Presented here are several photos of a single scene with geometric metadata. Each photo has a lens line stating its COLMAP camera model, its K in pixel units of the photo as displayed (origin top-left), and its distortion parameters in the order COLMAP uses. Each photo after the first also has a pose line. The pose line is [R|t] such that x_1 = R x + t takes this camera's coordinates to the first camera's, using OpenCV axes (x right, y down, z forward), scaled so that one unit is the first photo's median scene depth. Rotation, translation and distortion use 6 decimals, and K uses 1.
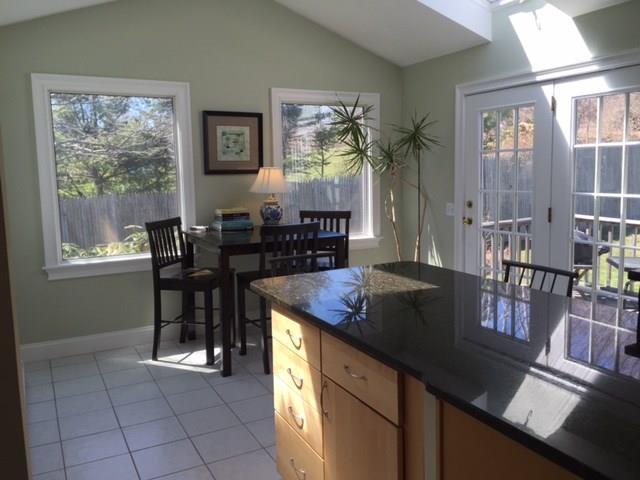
lens RADIAL K [[552.2, 0, 320.0], [0, 552.2, 240.0], [0, 0, 1]] dist [-0.008455, -0.003353]
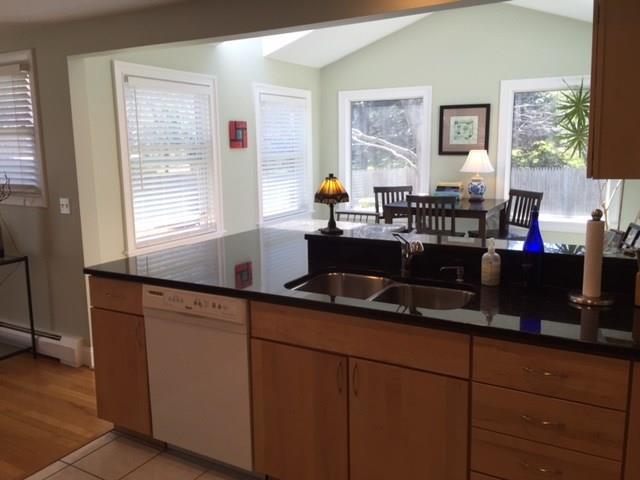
lens RADIAL K [[552.2, 0, 320.0], [0, 552.2, 240.0], [0, 0, 1]] dist [-0.008455, -0.003353]
pose [[0.530472, 0.148340, -0.834622, 0.751624], [-0.100502, 0.988631, 0.111835, -0.037302], [0.841724, 0.024556, 0.539350, 0.064070]]
